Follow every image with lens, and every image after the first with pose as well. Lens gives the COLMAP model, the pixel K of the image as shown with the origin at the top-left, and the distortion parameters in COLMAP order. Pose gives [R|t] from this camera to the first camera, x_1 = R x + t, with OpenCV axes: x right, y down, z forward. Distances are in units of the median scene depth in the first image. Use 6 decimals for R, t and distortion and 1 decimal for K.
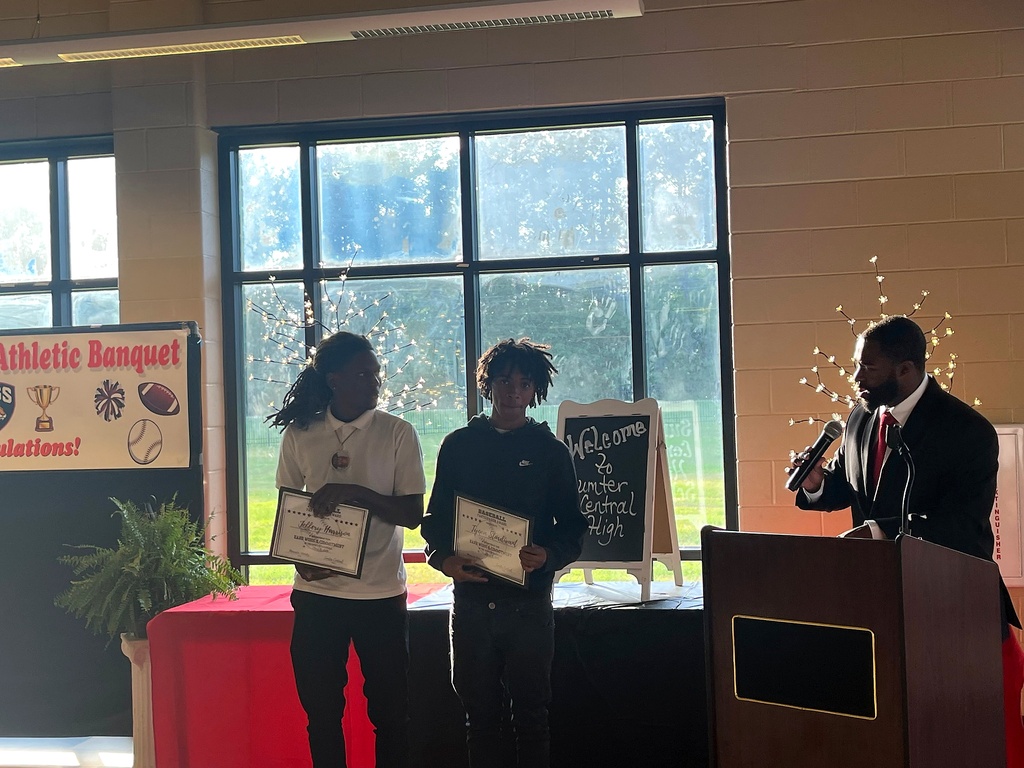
lens RADIAL K [[1444.1, 0, 535.2], [0, 1444.1, 373.1], [0, 0, 1]] dist [0.049372, 0.000000]
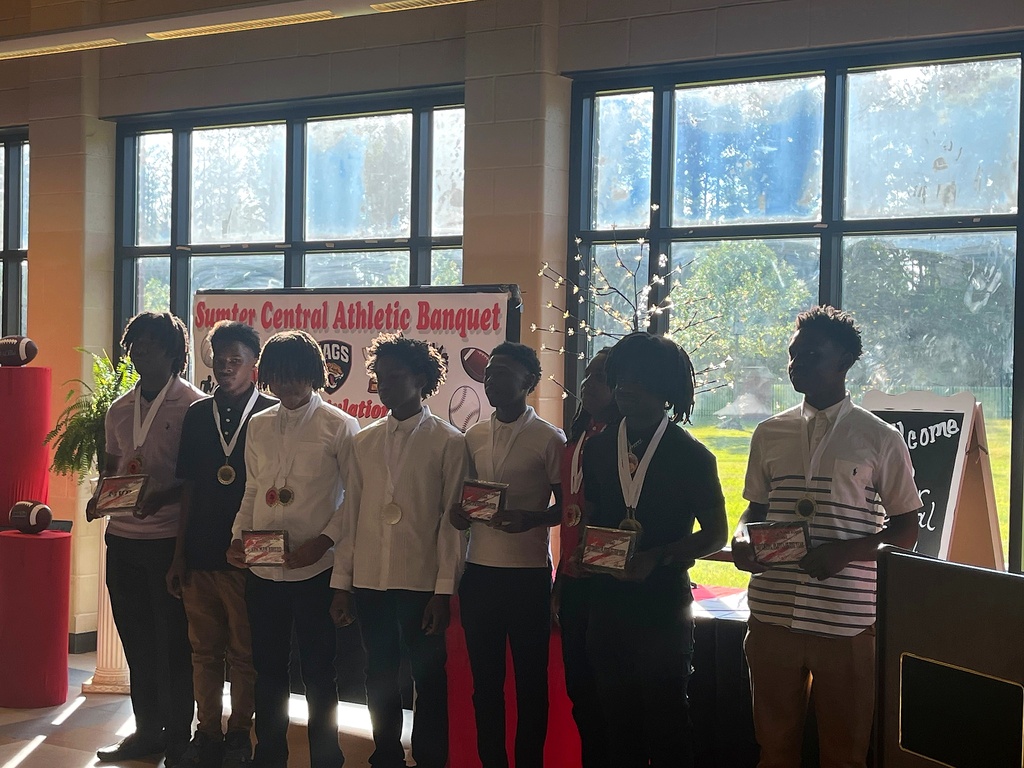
lens RADIAL K [[1693.0, 0, 491.9], [0, 1693.0, 385.2], [0, 0, 1]] dist [0.103662, 0.000000]
pose [[0.914376, 0.049951, -0.401773, 0.186383], [-0.037895, 0.998563, 0.037906, -0.011113], [0.403089, -0.019435, 0.914955, -0.009721]]
